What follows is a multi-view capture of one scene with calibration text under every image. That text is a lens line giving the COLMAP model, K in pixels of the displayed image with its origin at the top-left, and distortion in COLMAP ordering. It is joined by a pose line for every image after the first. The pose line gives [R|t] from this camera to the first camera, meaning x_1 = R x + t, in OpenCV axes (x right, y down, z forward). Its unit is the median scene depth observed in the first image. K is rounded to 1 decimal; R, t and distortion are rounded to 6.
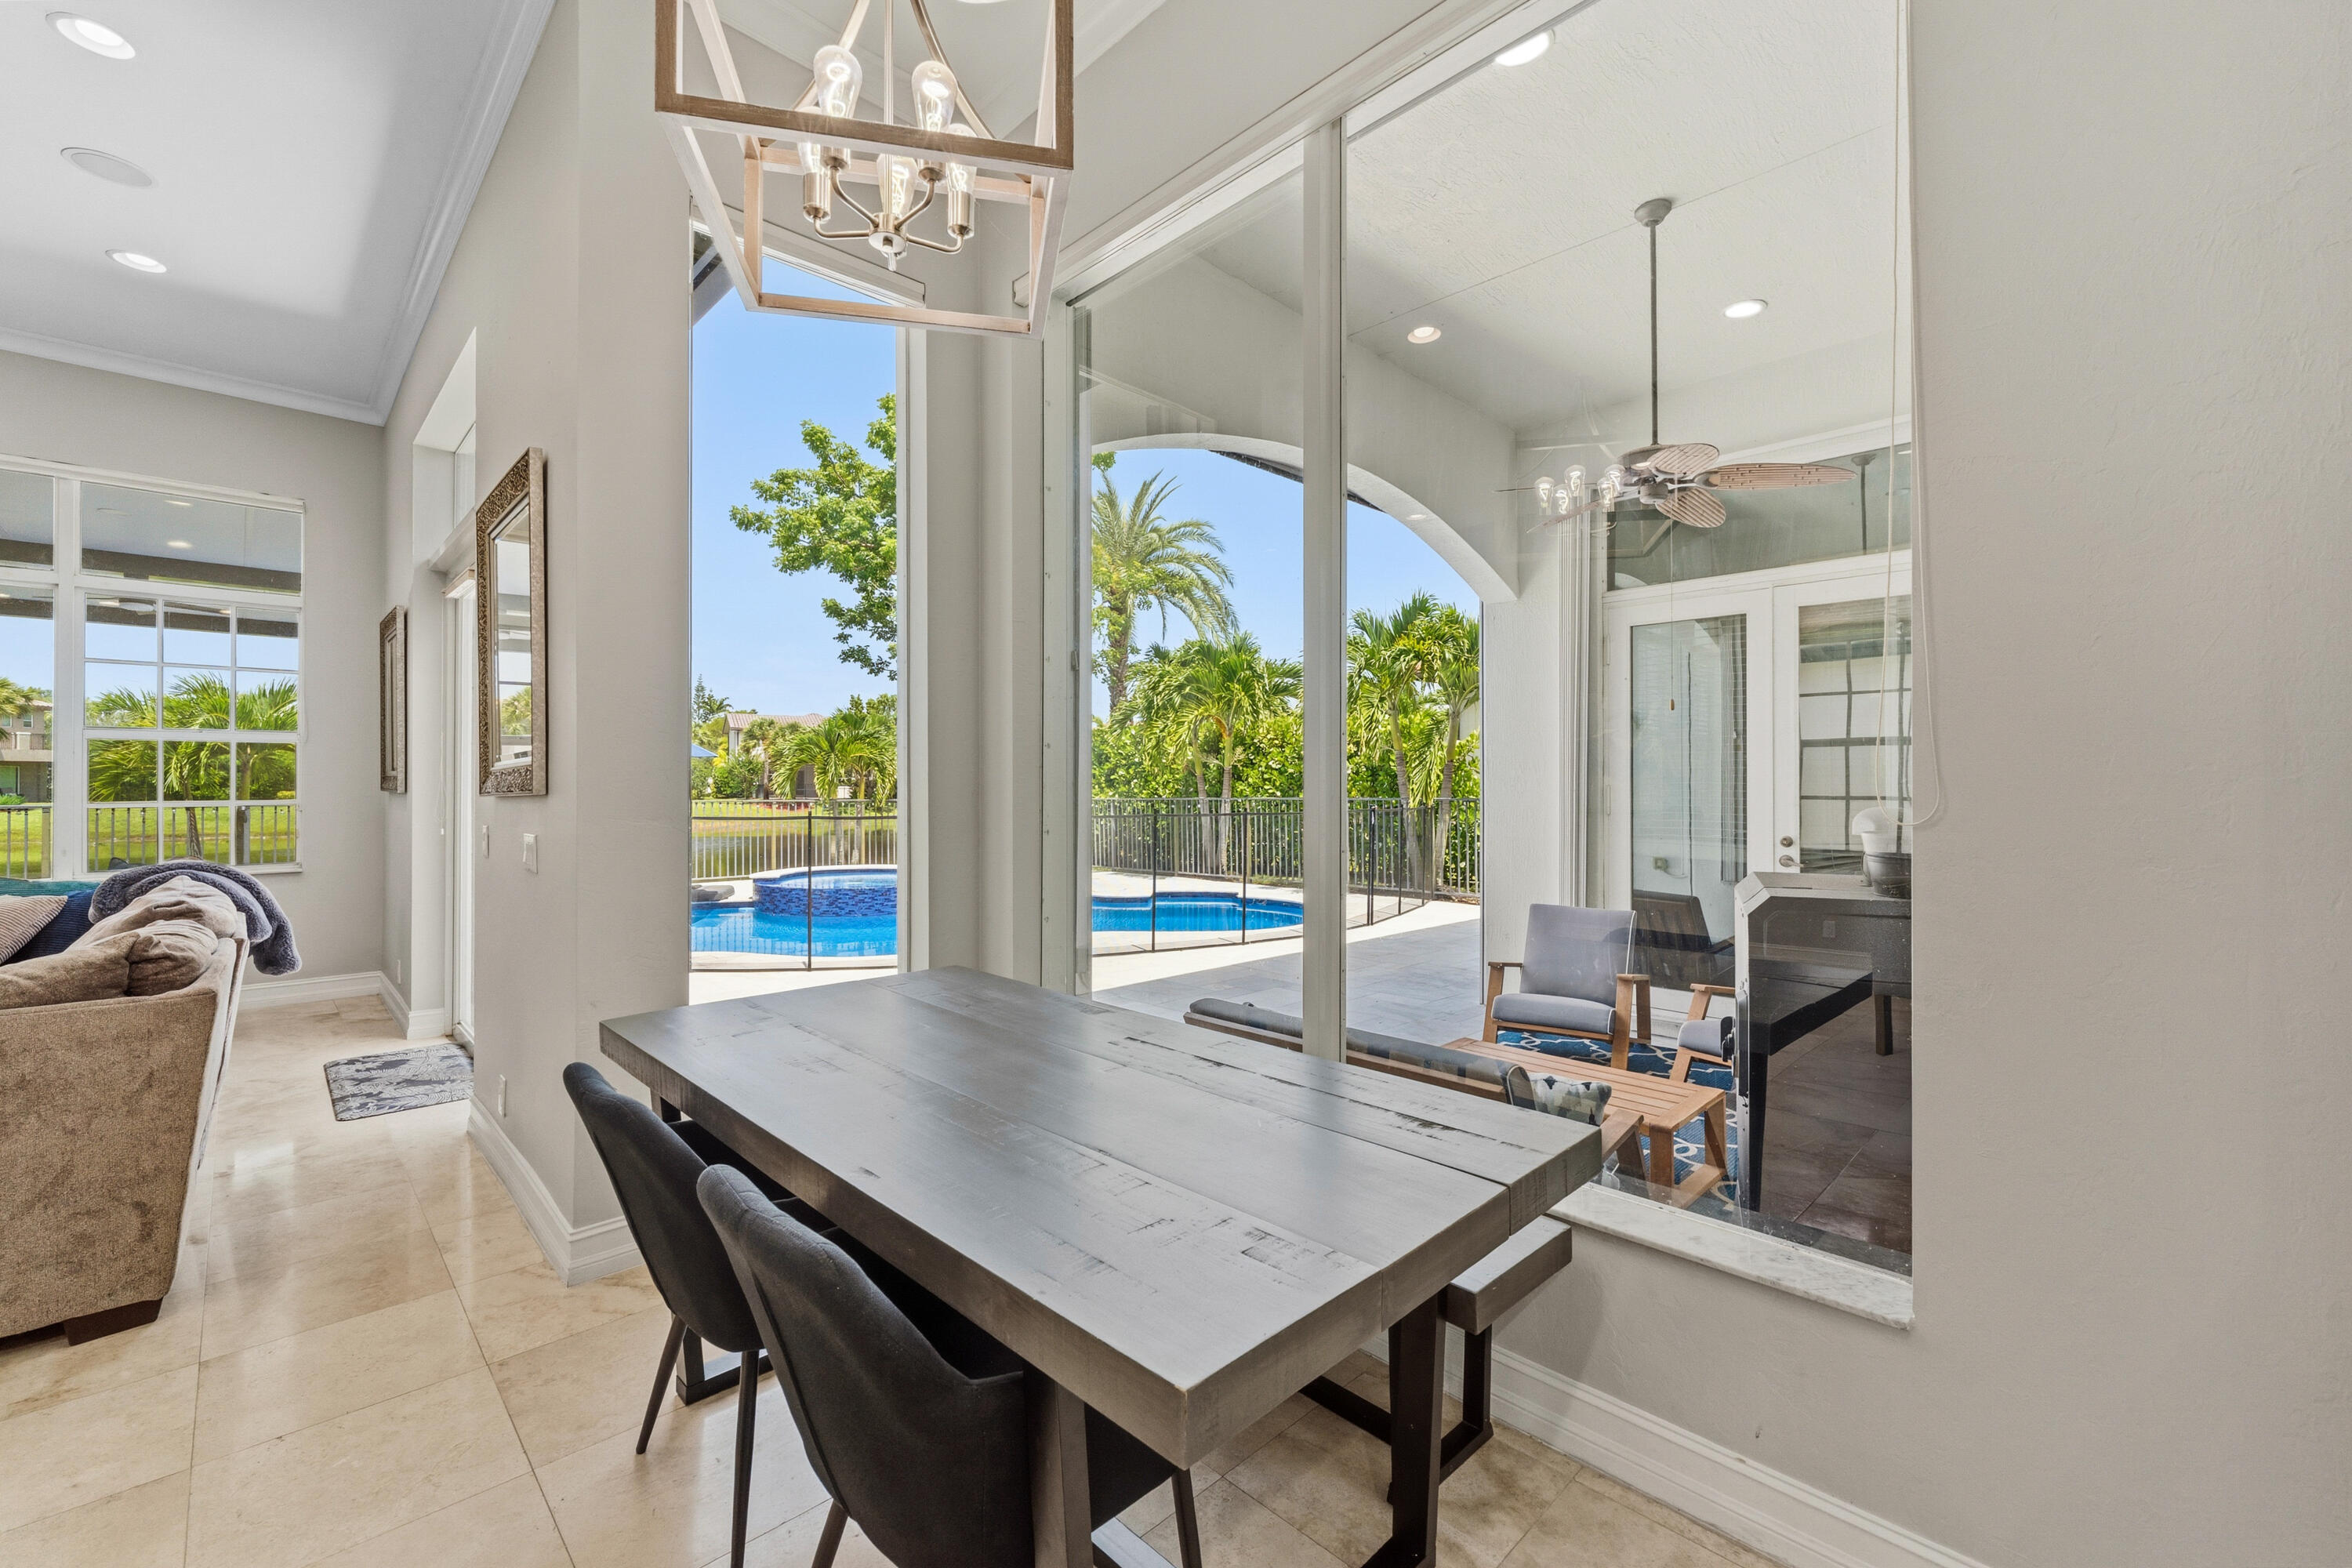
lens RADIAL K [[955.7, 0, 1184.4], [0, 955.7, 794.2], [0, 0, 1]] dist [0.000628, -0.001091]
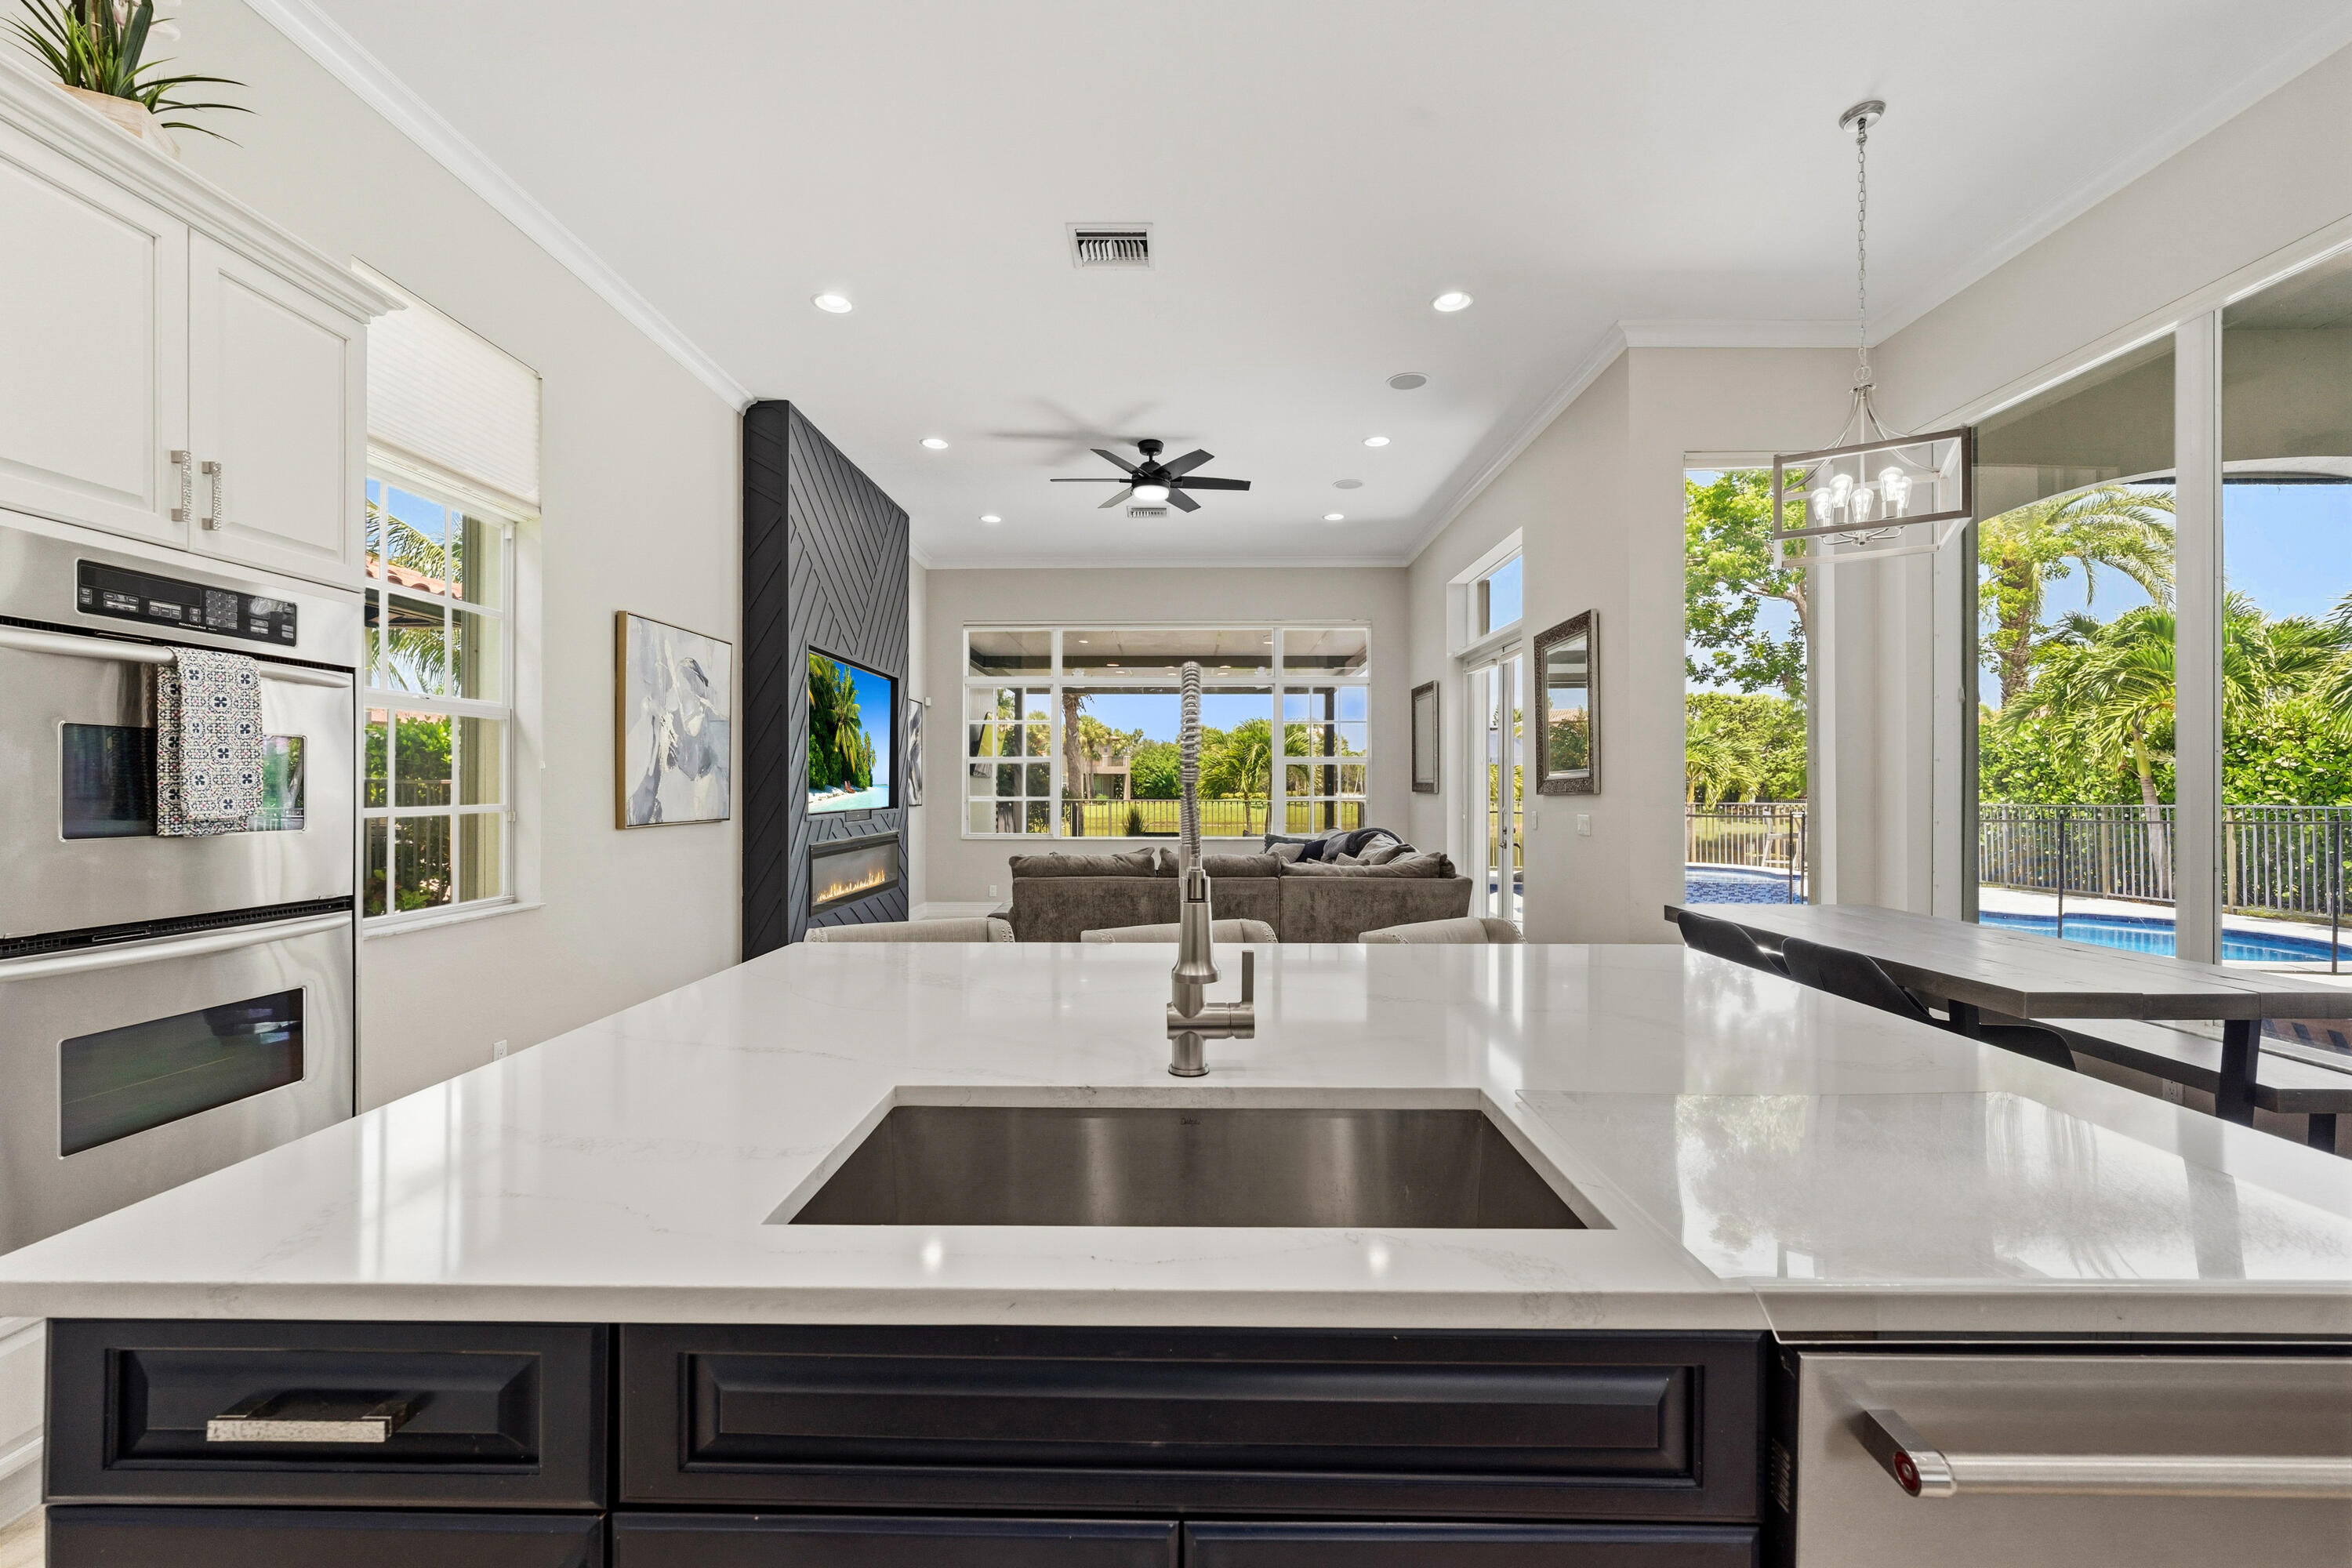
lens RADIAL K [[955.7, 0, 1167.3], [0, 955.7, 792.6], [0, 0, 1]] dist [0.000628, -0.001091]
pose [[0.698603, 0.003452, -0.715501, 0.015198], [-0.007830, 0.999965, -0.002821, 0.001793], [0.715467, 0.007573, 0.698606, -0.155283]]
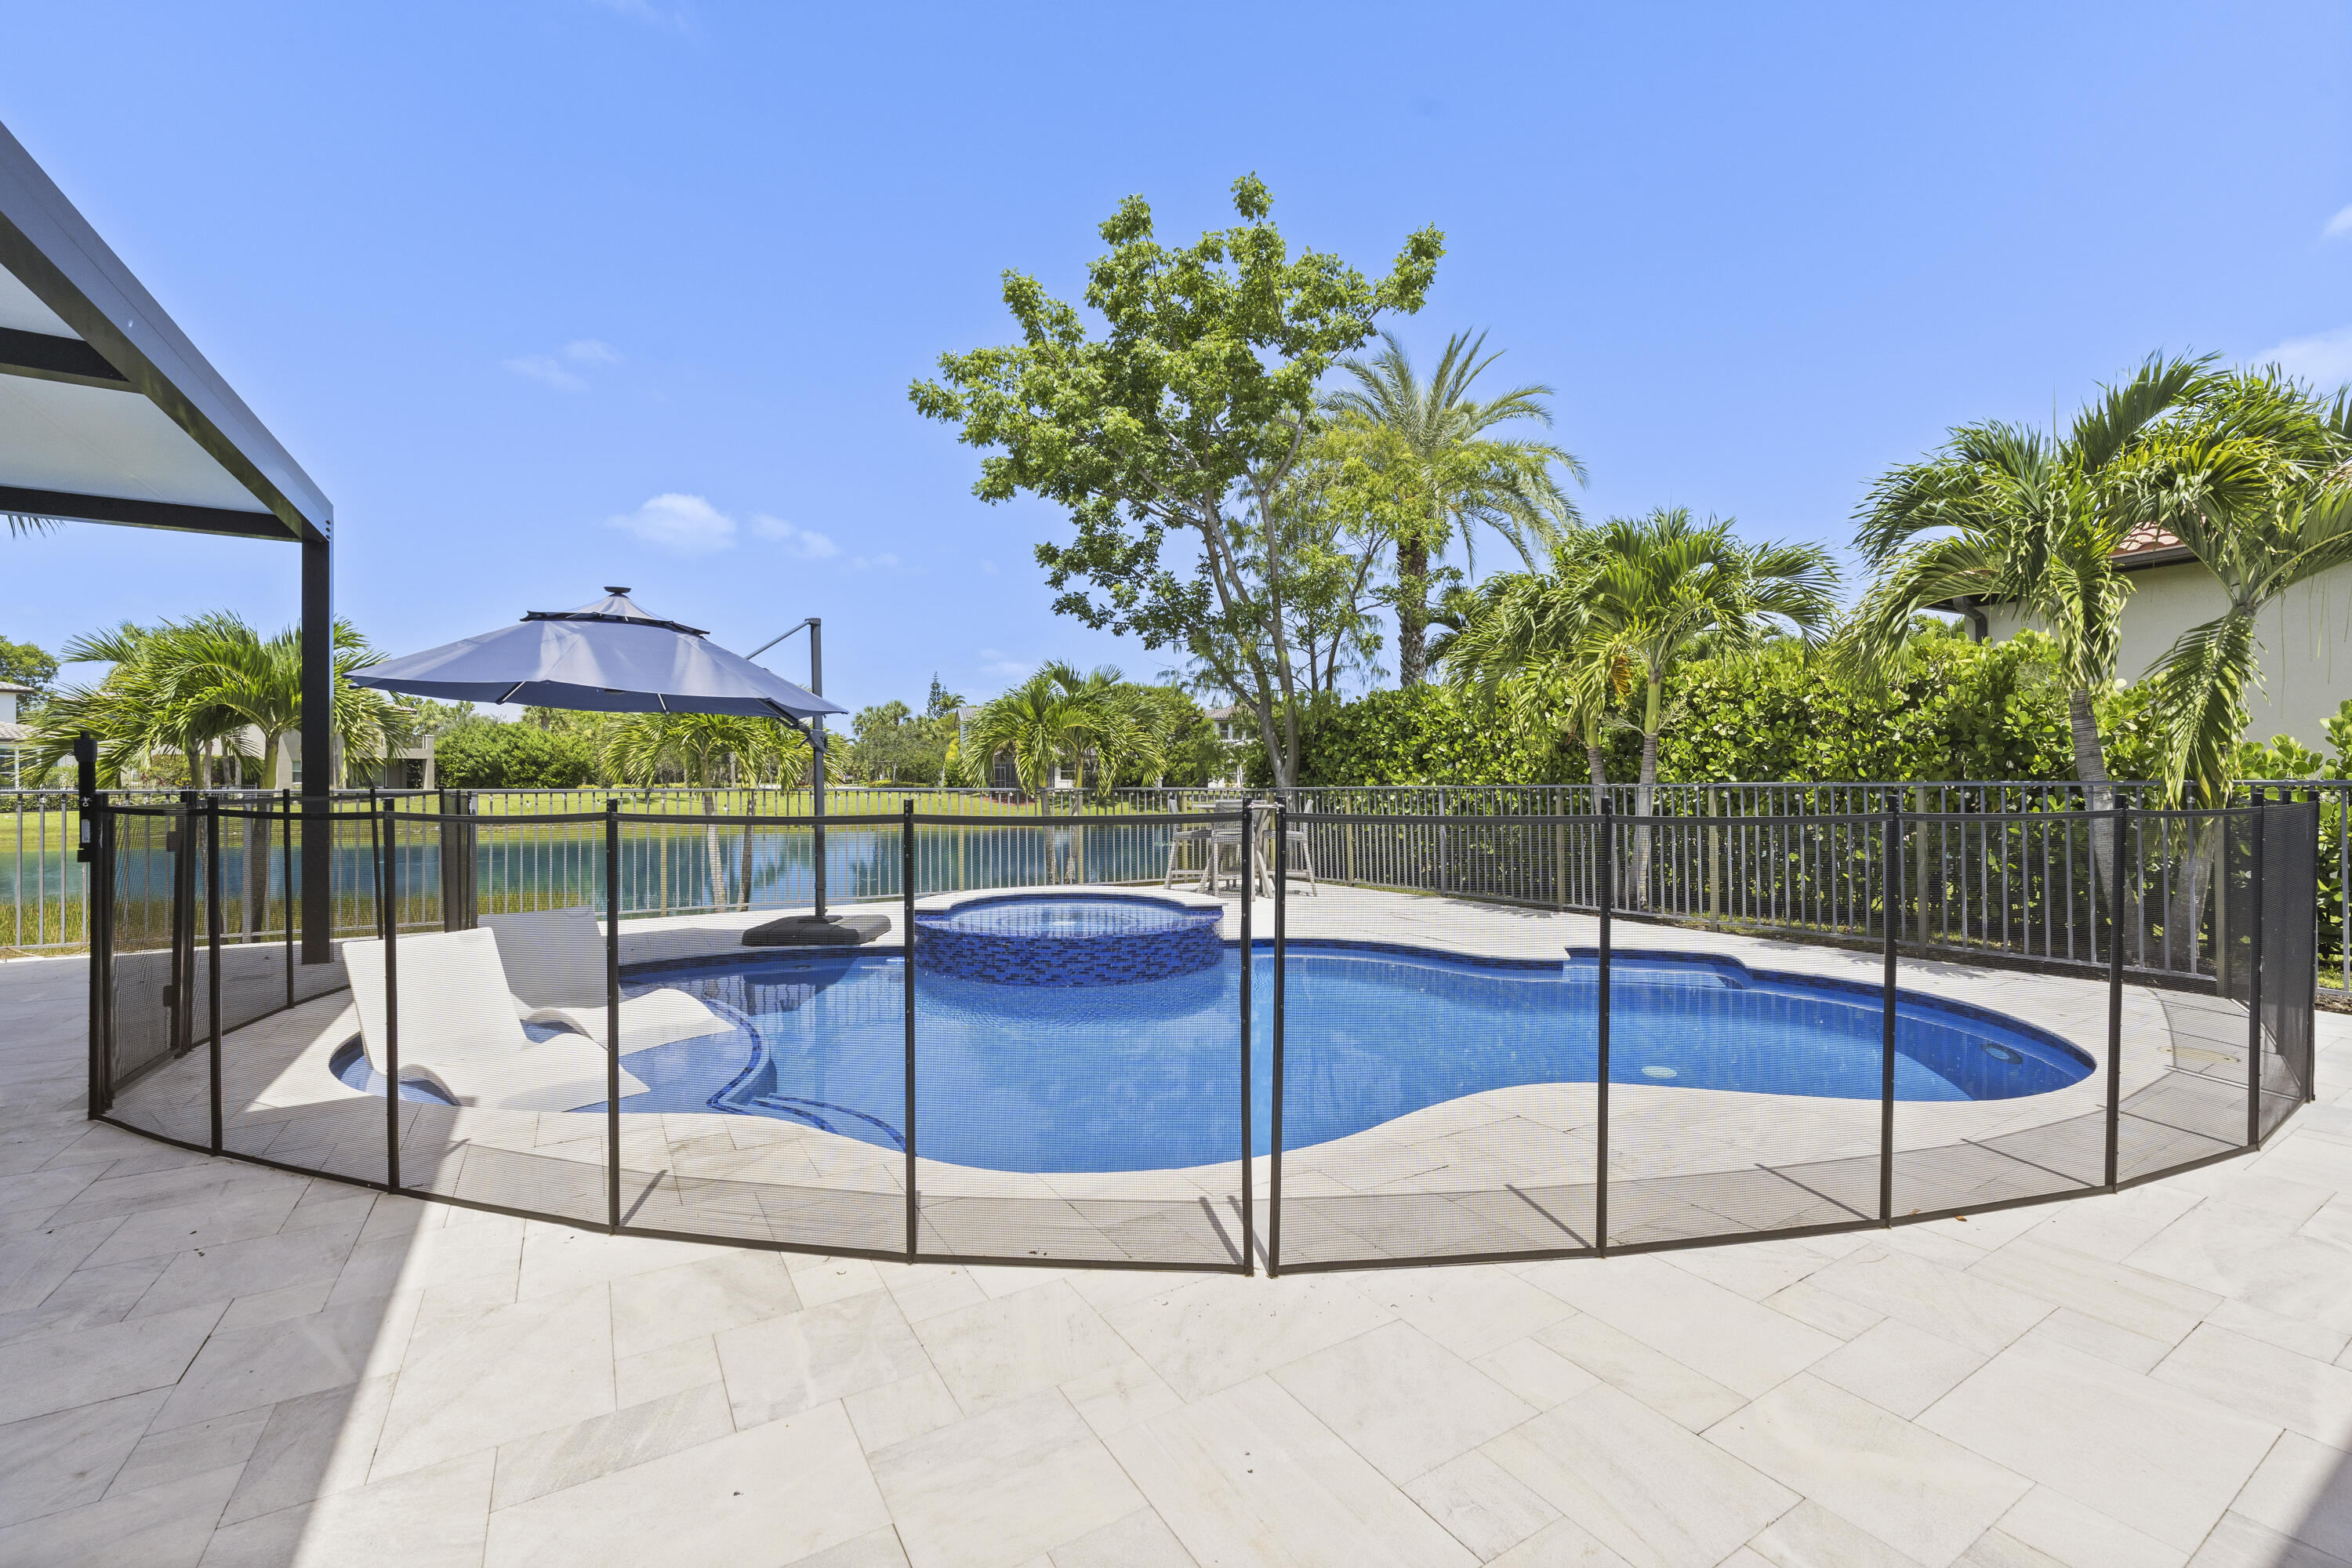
lens RADIAL K [[955.7, 0, 1172.3], [0, 955.7, 781.0], [0, 0, 1]] dist [0.000628, -0.001091]
pose [[0.972839, 0.000006, -0.231481, -0.102038], [-0.002334, 0.999949, -0.009782, 0.007678], [0.231469, 0.010057, 0.972790, 0.315965]]
